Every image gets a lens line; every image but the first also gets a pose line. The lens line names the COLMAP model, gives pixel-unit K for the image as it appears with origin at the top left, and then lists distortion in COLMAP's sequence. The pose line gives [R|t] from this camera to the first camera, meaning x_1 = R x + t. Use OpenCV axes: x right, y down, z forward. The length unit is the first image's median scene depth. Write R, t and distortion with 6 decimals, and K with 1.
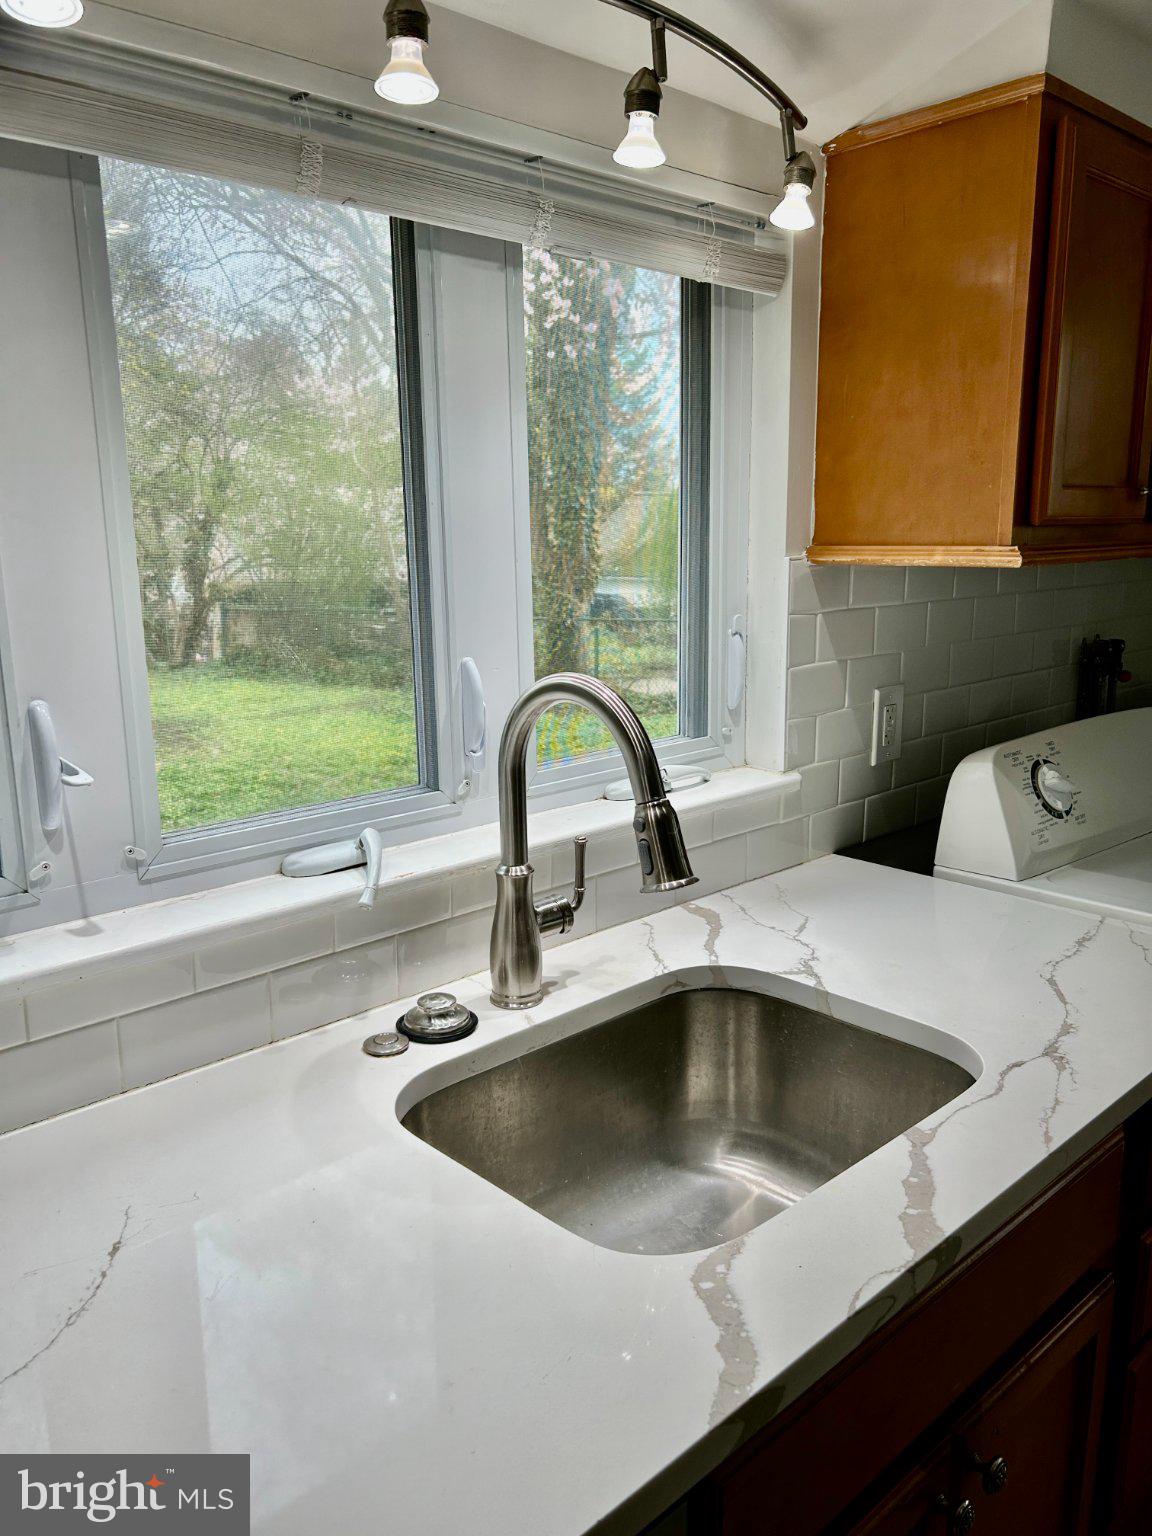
lens RADIAL K [[1168.2, 0, 566.6], [0, 1168.2, 774.8], [0, 0, 1]] dist [0.054687, -0.060007]
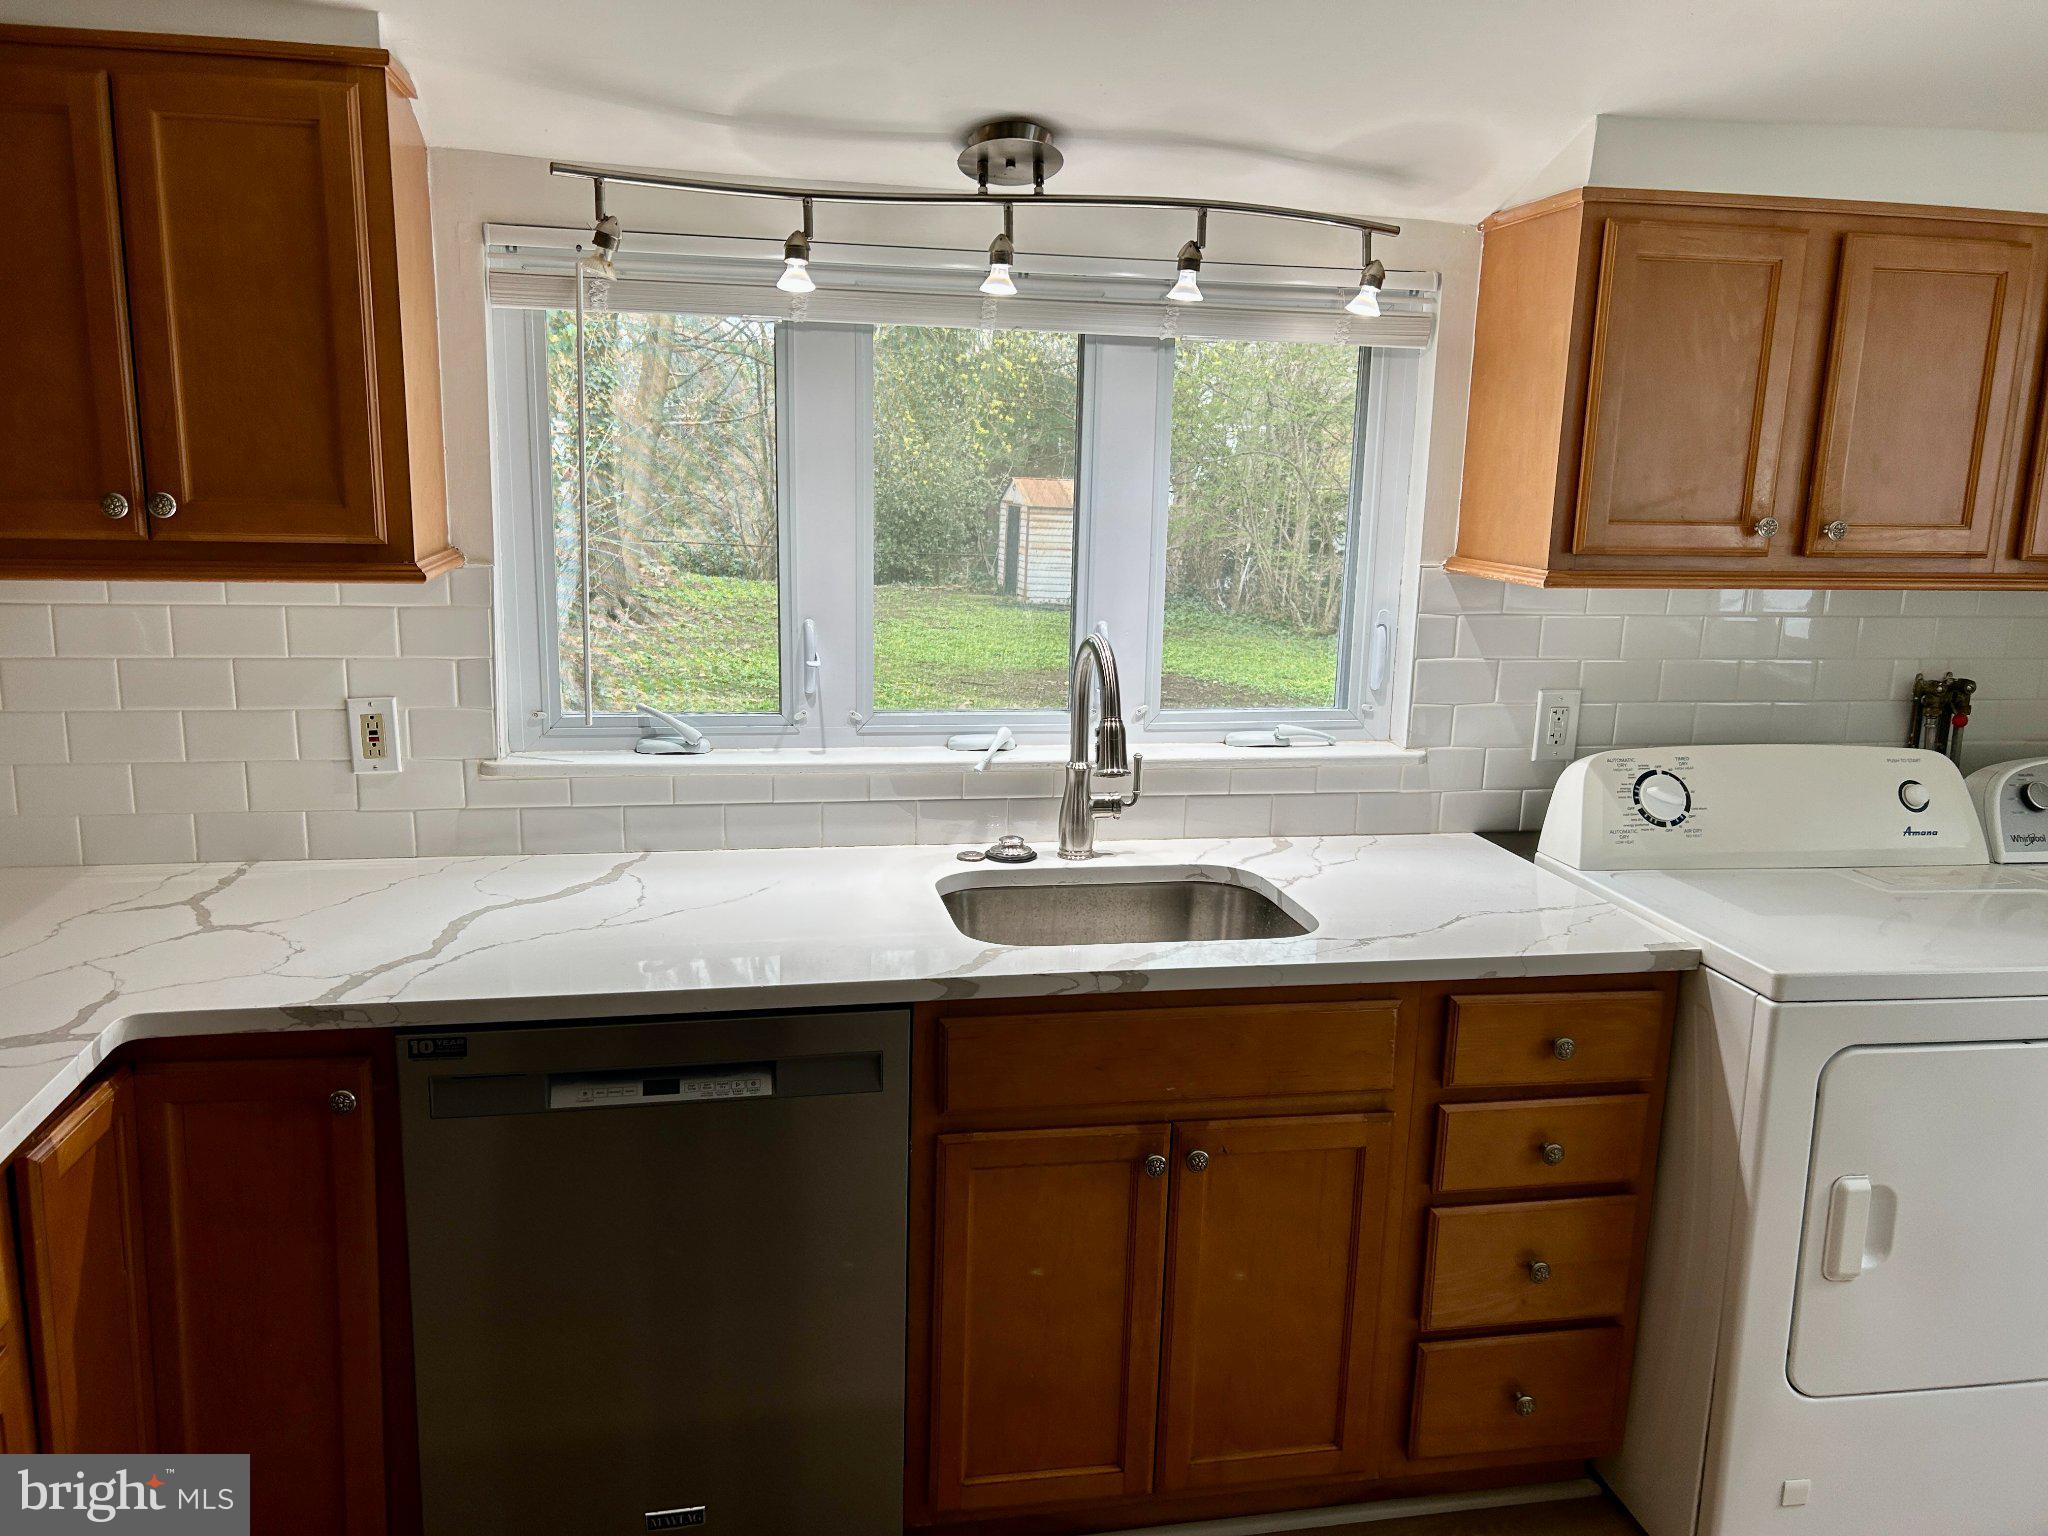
lens RADIAL K [[1557.6, 0, 992.3], [0, 1557.6, 781.3], [0, 0, 1]] dist [0.054687, -0.060007]
pose [[0.844923, 0.144752, -0.514930, 0.792954], [-0.145503, 0.988583, 0.039152, 0.036283], [0.514718, 0.041843, 0.856338, -0.663171]]
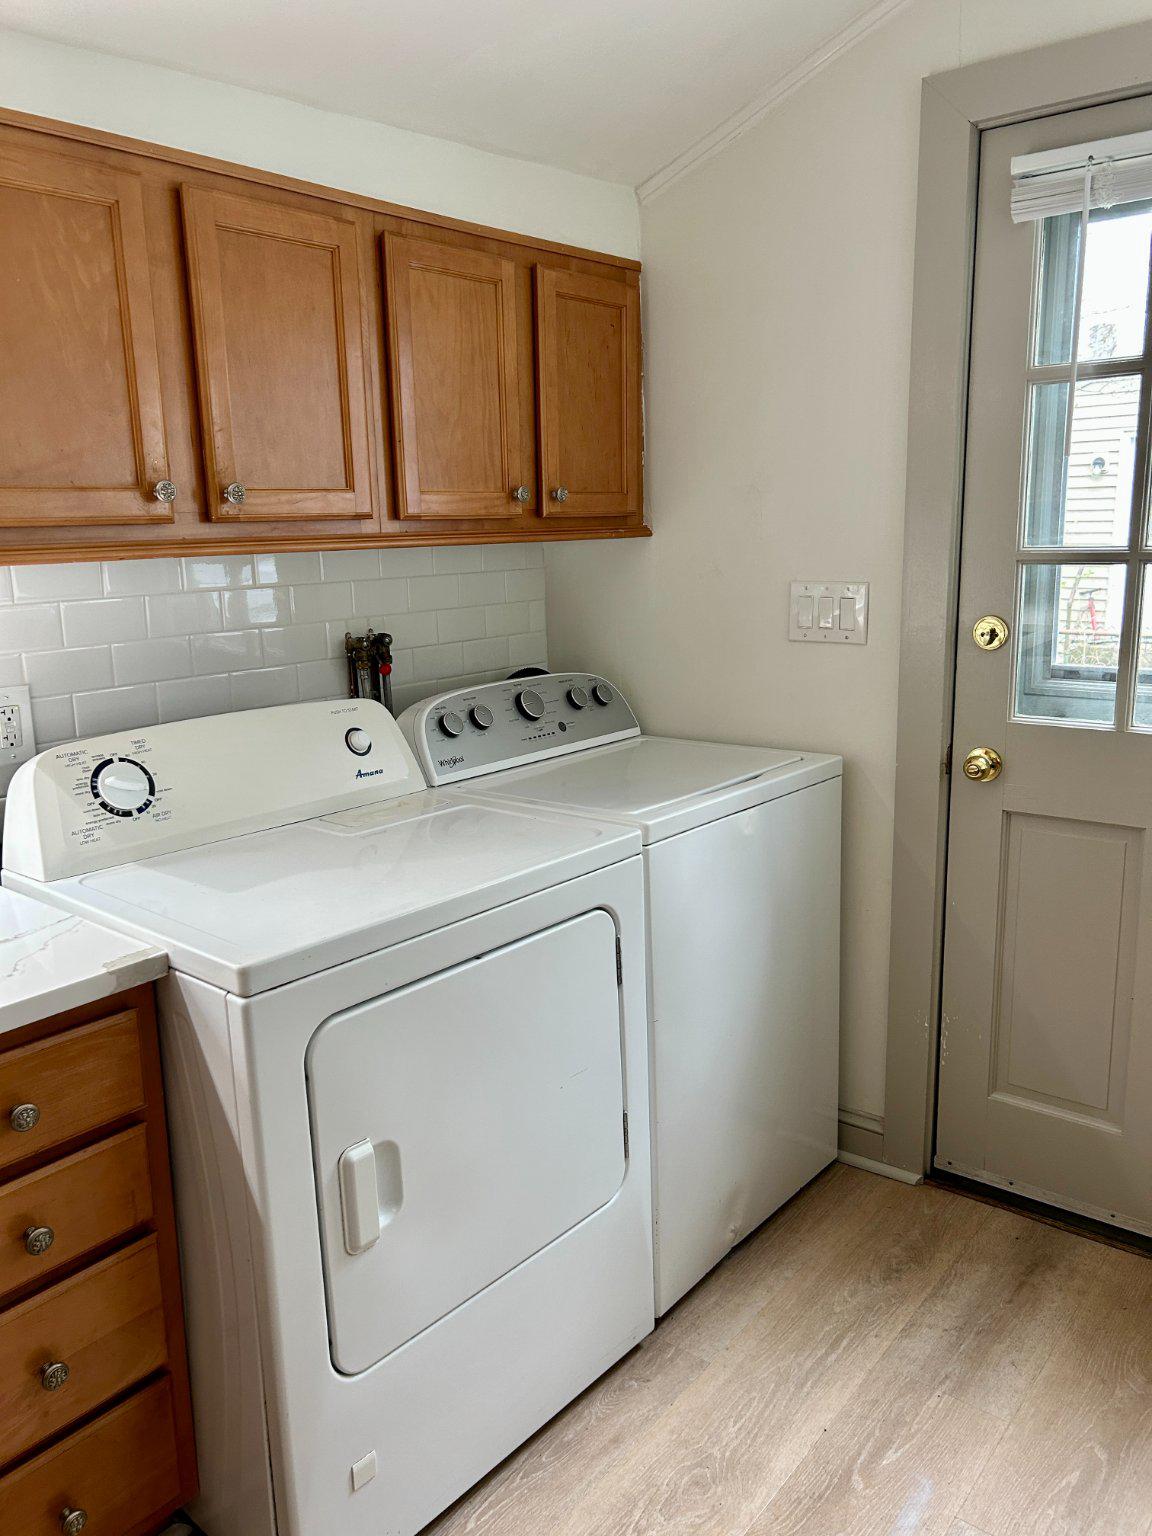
lens RADIAL K [[1168.2, 0, 575.4], [0, 1168.2, 776.4], [0, 0, 1]] dist [0.054687, -0.060007]
pose [[0.990862, -0.031917, 0.131045, 0.835709], [0.030206, 0.999431, 0.015026, -0.001278], [-0.131450, -0.010930, 0.991262, -0.056622]]
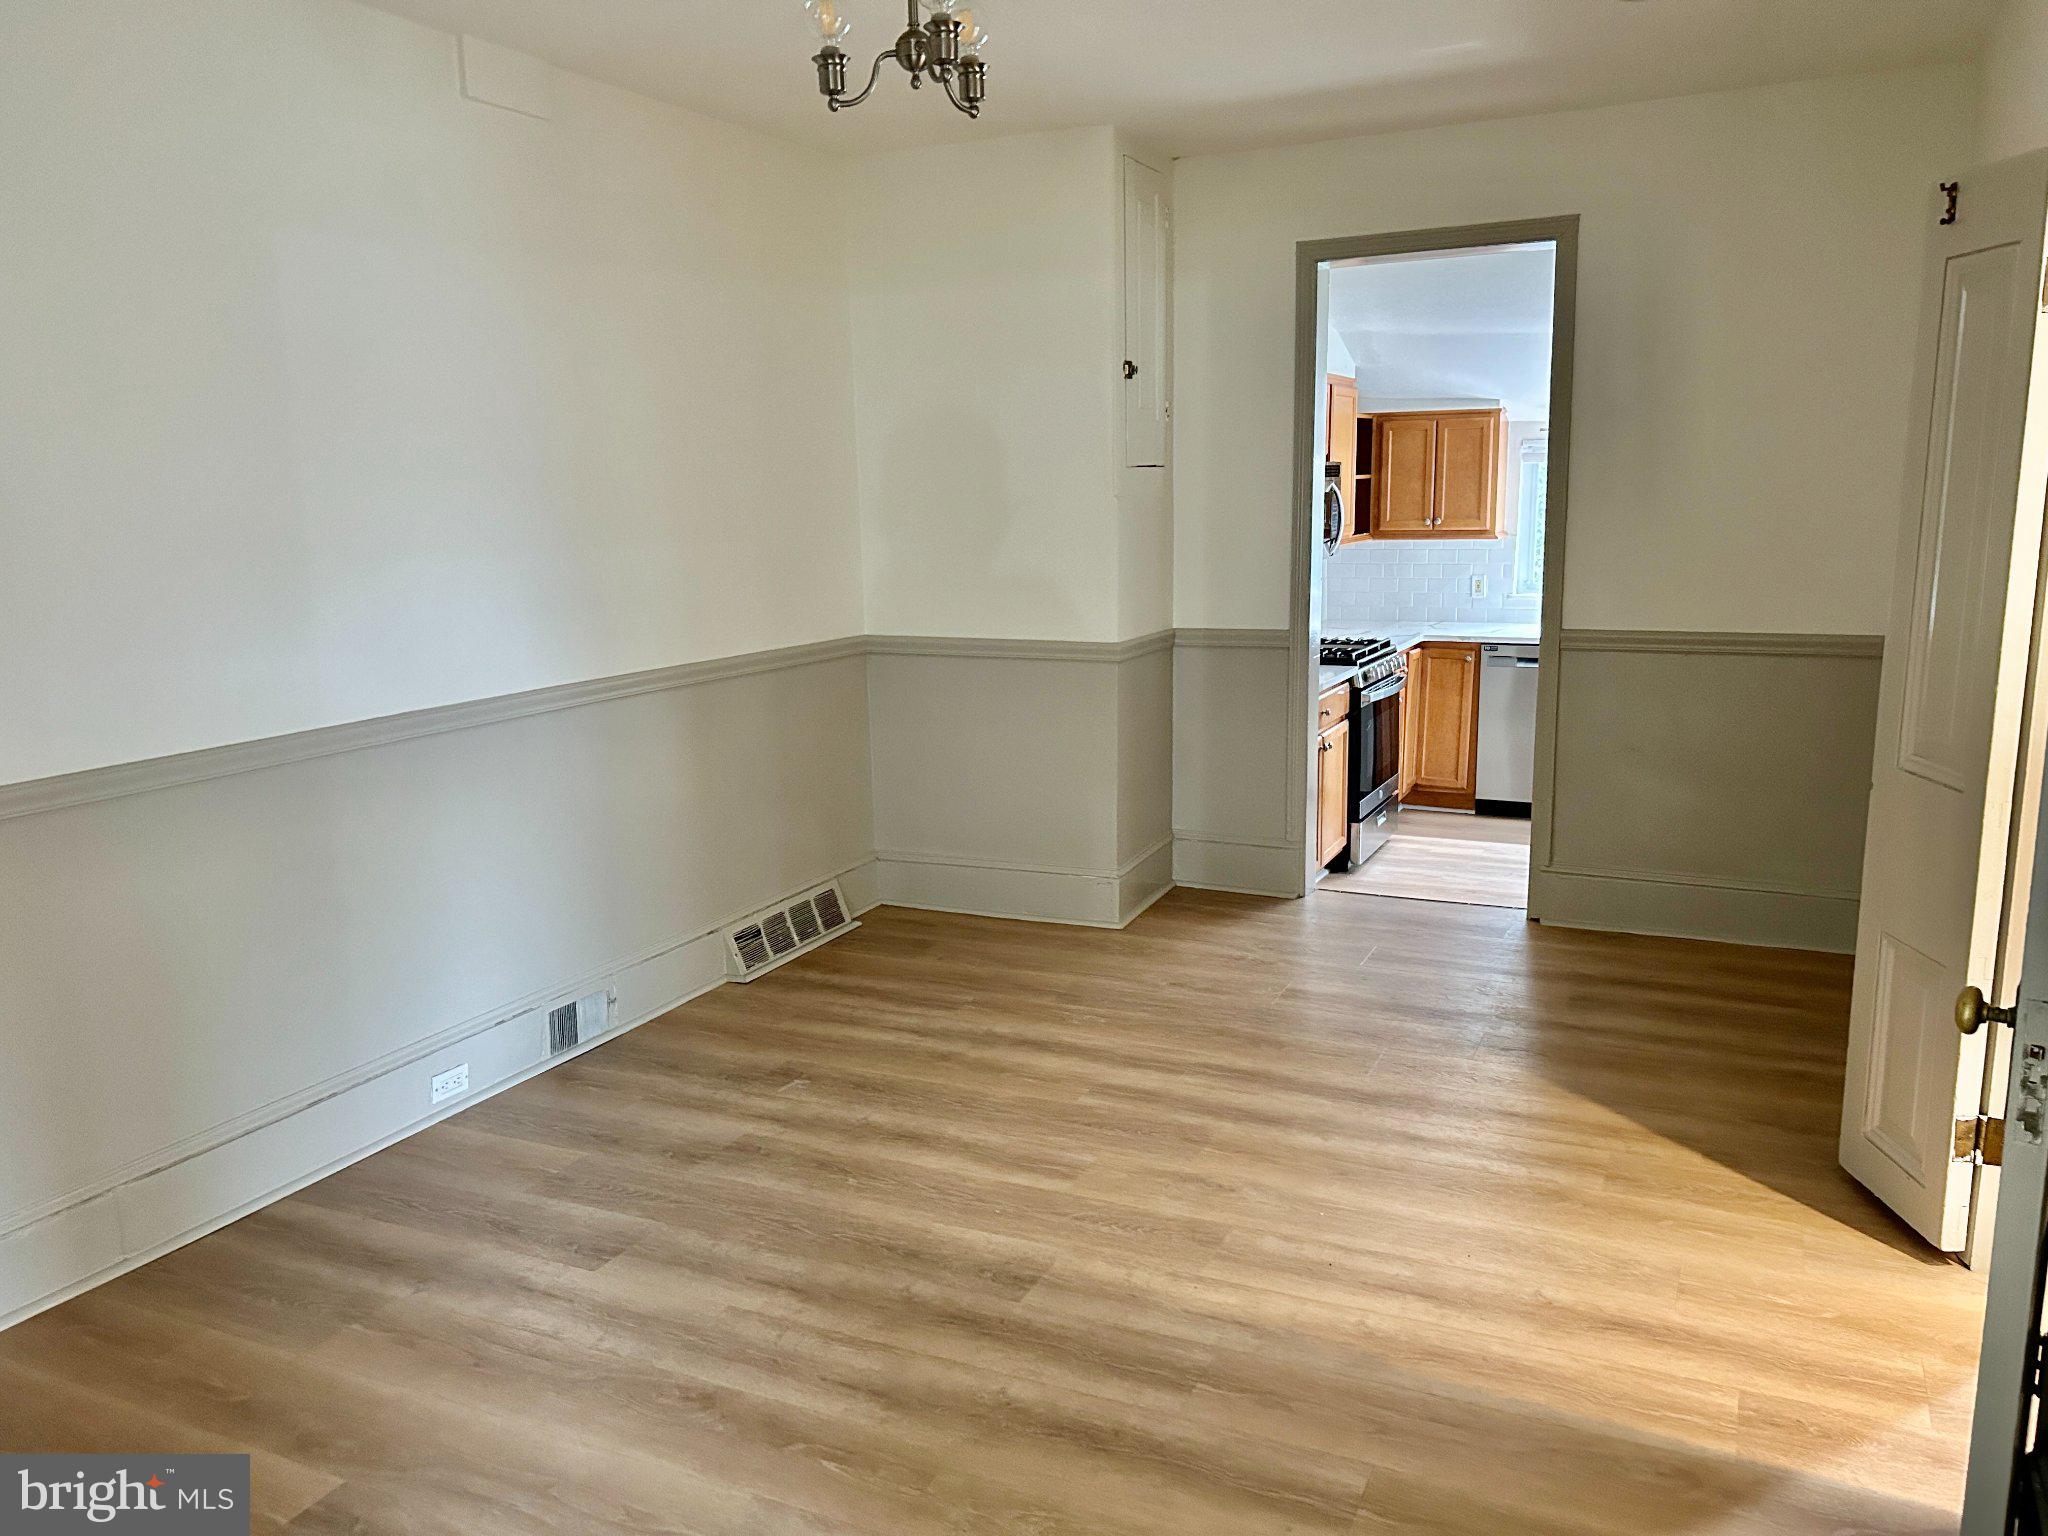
lens RADIAL K [[1557.6, 0, 1029.1], [0, 1557.6, 768.8], [0, 0, 1]] dist [0.054687, -0.060007]
pose [[0.379742, 0.177701, -0.907865, 4.163351], [-0.174478, 0.977522, 0.118355, 0.417928], [0.908490, 0.113458, 0.402211, -3.375821]]
